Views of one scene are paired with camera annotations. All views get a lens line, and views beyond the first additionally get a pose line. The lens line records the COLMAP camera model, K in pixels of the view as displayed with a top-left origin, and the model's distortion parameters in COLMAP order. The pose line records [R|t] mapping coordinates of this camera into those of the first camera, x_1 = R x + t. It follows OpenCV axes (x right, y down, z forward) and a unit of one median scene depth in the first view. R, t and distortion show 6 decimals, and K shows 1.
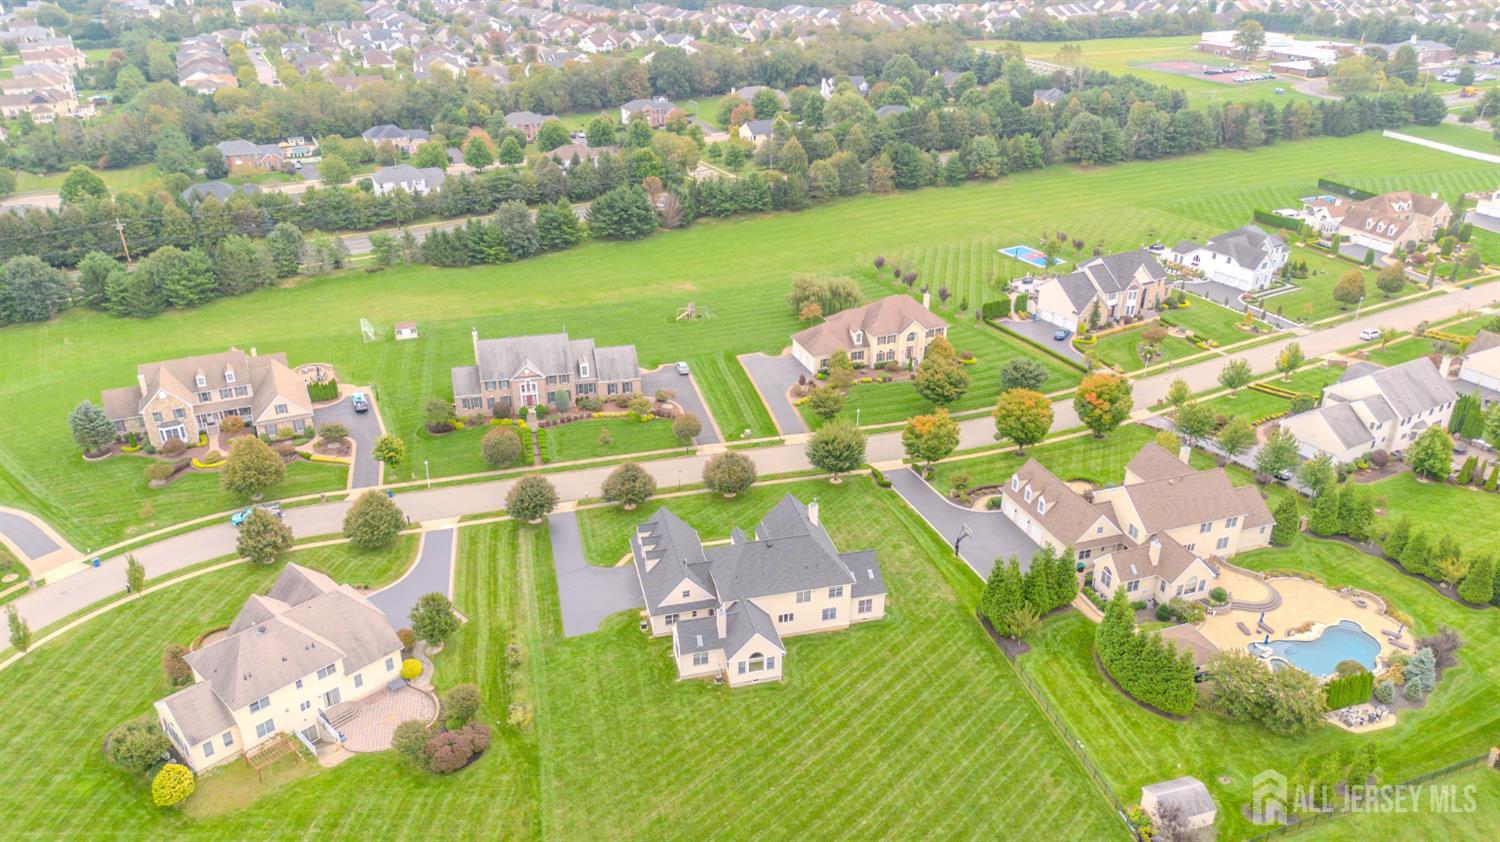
lens RADIAL K [[1059.9, 0, 755.3], [0, 1059.9, 417.3], [0, 0, 1]] dist [0.076879, -0.077641]
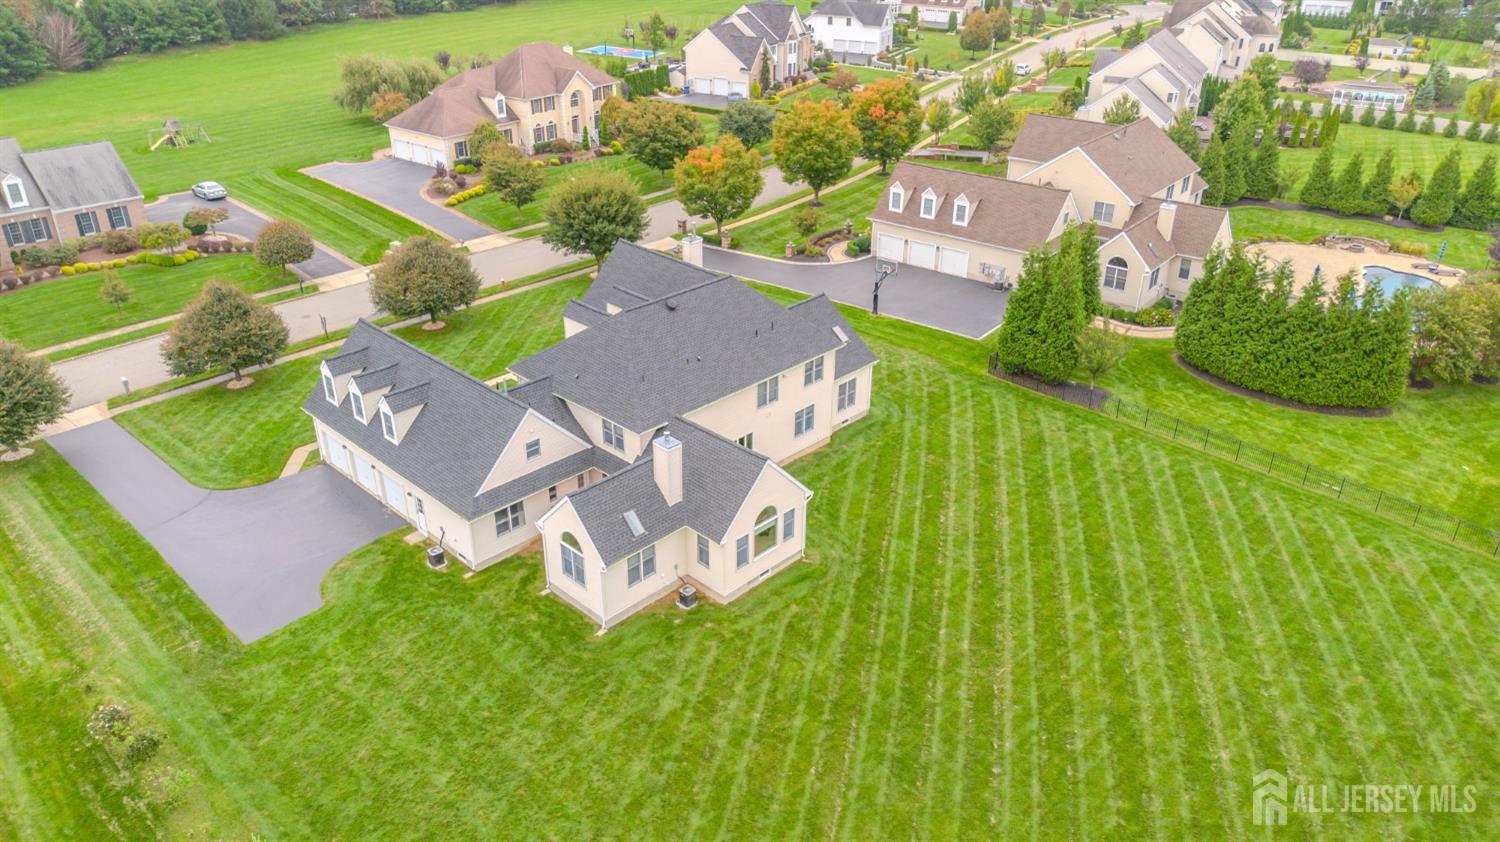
lens RADIAL K [[1059.9, 0, 749.4], [0, 1059.9, 417.6], [0, 0, 1]] dist [0.076879, -0.077641]
pose [[0.853472, -0.239506, 0.462841, -0.163604], [0.227701, 0.970255, 0.082200, 0.122185], [-0.468761, 0.035234, 0.882622, 0.509992]]
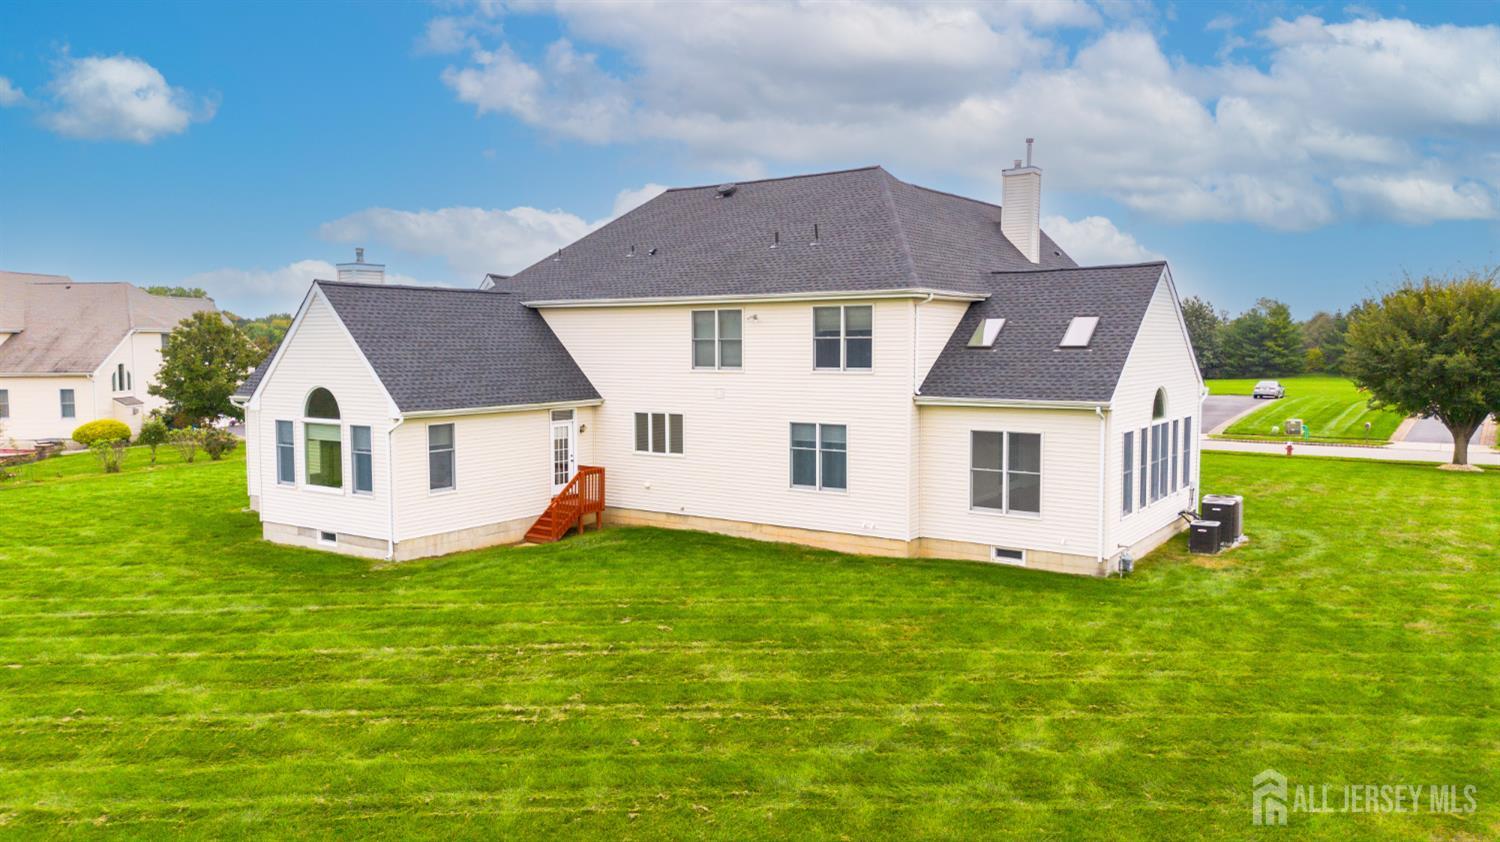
lens RADIAL K [[1059.9, 0, 748.4], [0, 1059.9, 426.0], [0, 0, 1]] dist [0.076879, -0.077641]
pose [[0.654174, 0.052472, -0.754521, 0.198984], [-0.325216, 0.920176, -0.217972, 0.206397], [0.682855, 0.387974, 0.619020, 0.762104]]
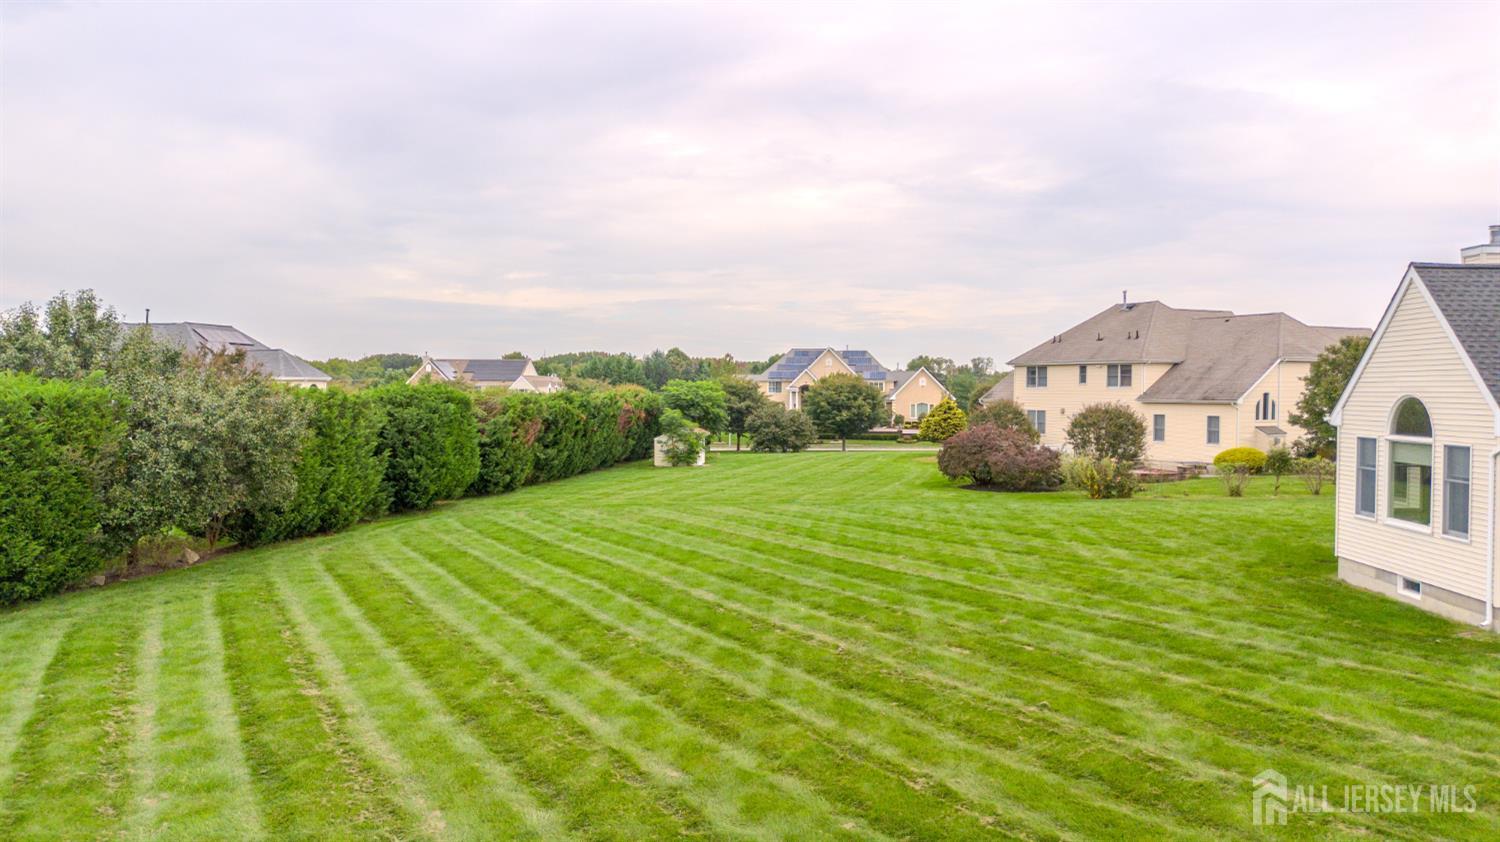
lens RADIAL K [[1059.9, 0, 747.0], [0, 1059.9, 417.3], [0, 0, 1]] dist [0.076879, -0.077641]
pose [[-0.299707, 0.020260, -0.953816, 0.179554], [-0.423557, 0.893016, 0.152058, 0.202467], [0.854854, 0.449568, -0.259062, 0.786153]]
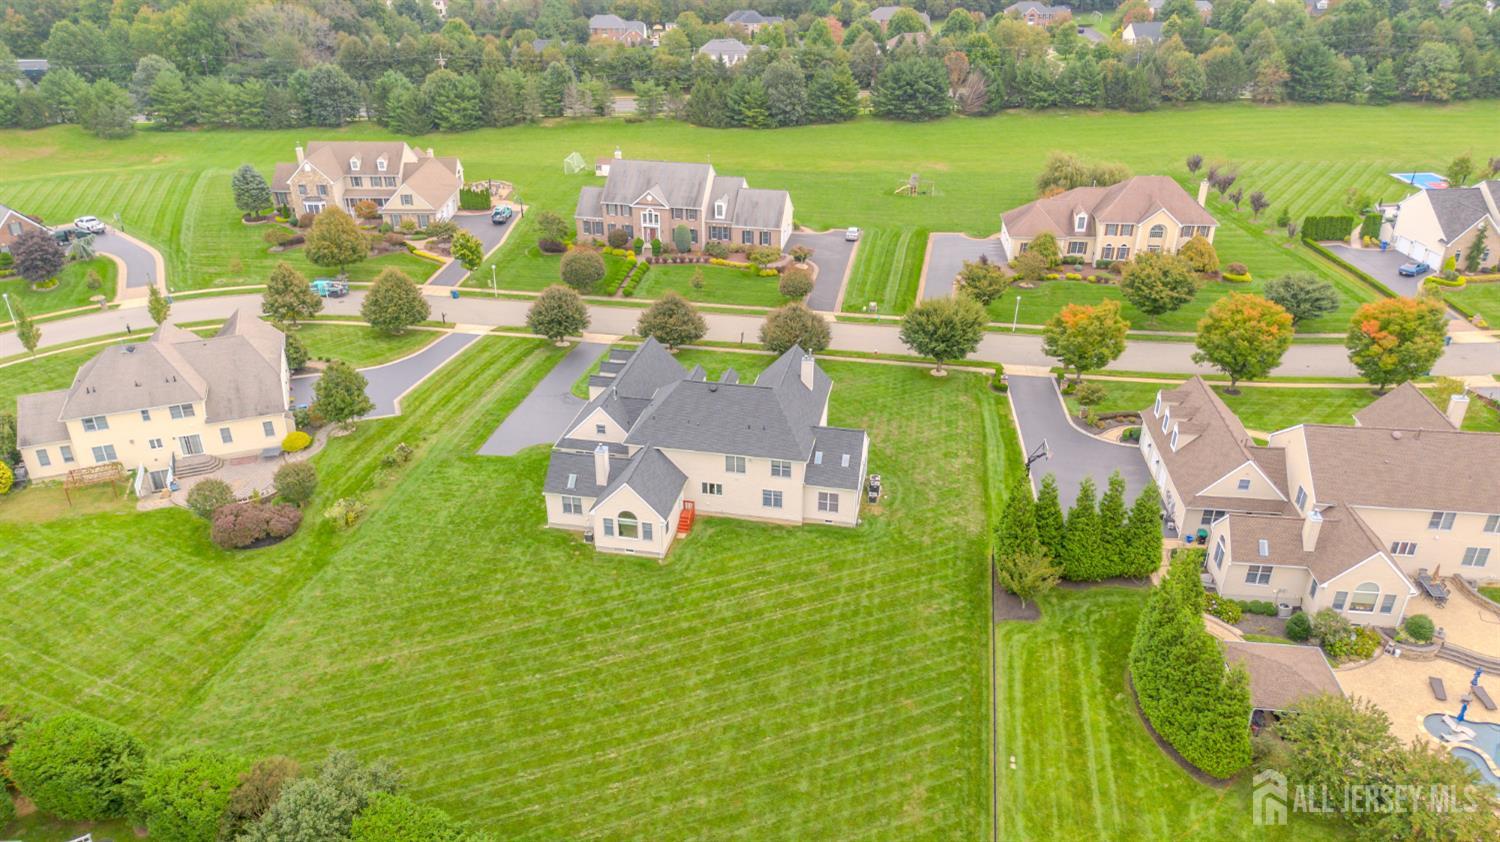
lens RADIAL K [[1059.9, 0, 754.4], [0, 1059.9, 424.1], [0, 0, 1]] dist [0.076879, -0.077641]
pose [[0.901343, 0.197847, -0.385276, 0.290799], [-0.186827, 0.980156, 0.066253, 0.080263], [0.390738, 0.012263, 0.920420, 0.295989]]
